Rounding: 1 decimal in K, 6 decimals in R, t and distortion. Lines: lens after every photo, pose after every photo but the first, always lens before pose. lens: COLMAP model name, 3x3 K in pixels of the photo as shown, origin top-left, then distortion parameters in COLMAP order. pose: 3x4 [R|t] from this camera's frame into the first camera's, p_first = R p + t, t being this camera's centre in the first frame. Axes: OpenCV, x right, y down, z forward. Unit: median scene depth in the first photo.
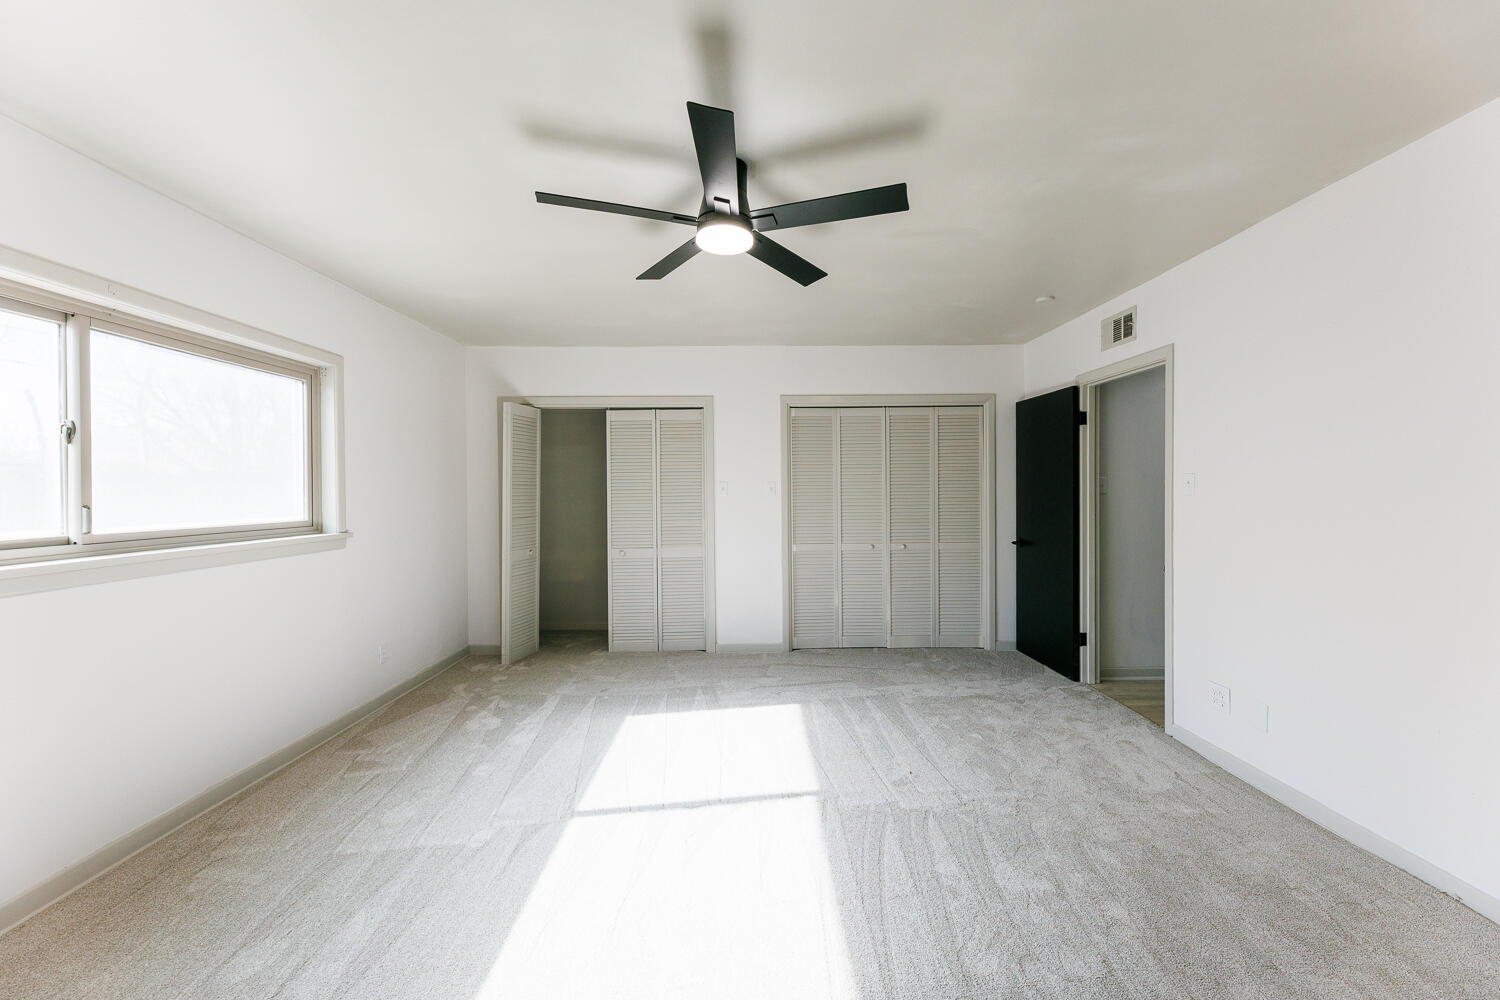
lens RADIAL K [[604.0, 0, 750.0], [0, 604.0, 500.0], [0, 0, 1]] dist [-0.001049, -0.000006]
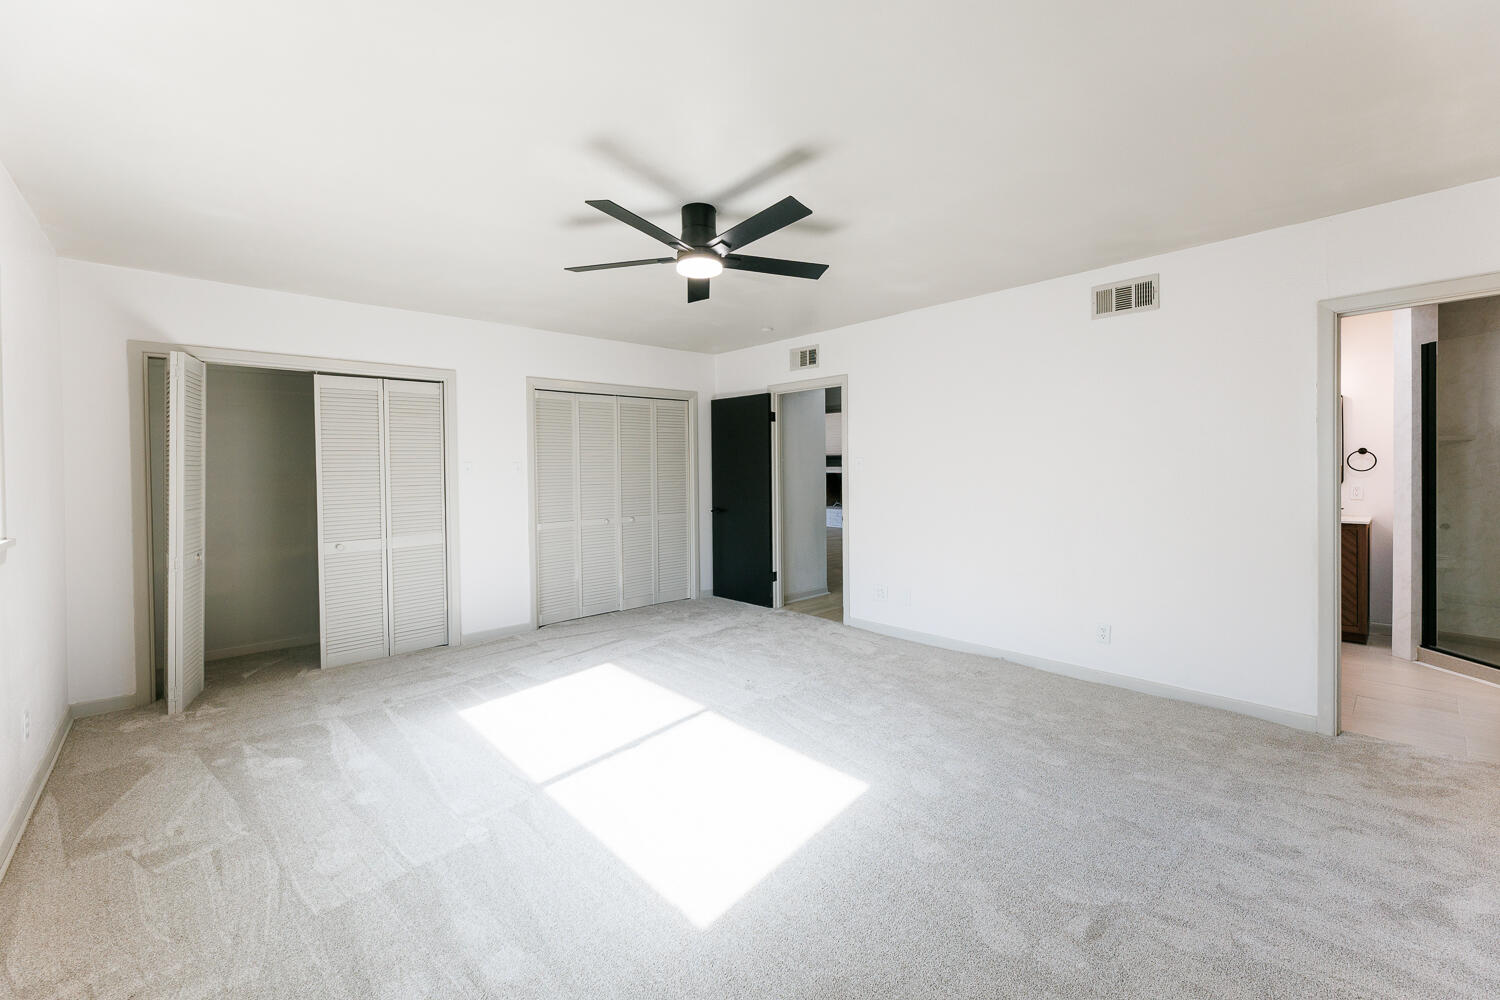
lens RADIAL K [[605.4, 0, 749.7], [0, 605.4, 484.8], [0, 0, 1]] dist [0.002472, 0.000440]
pose [[0.749061, -0.021893, 0.662139, -0.412112], [0.018786, 0.999754, 0.011804, 0.002685], [-0.662235, 0.003597, 0.749288, -0.003973]]
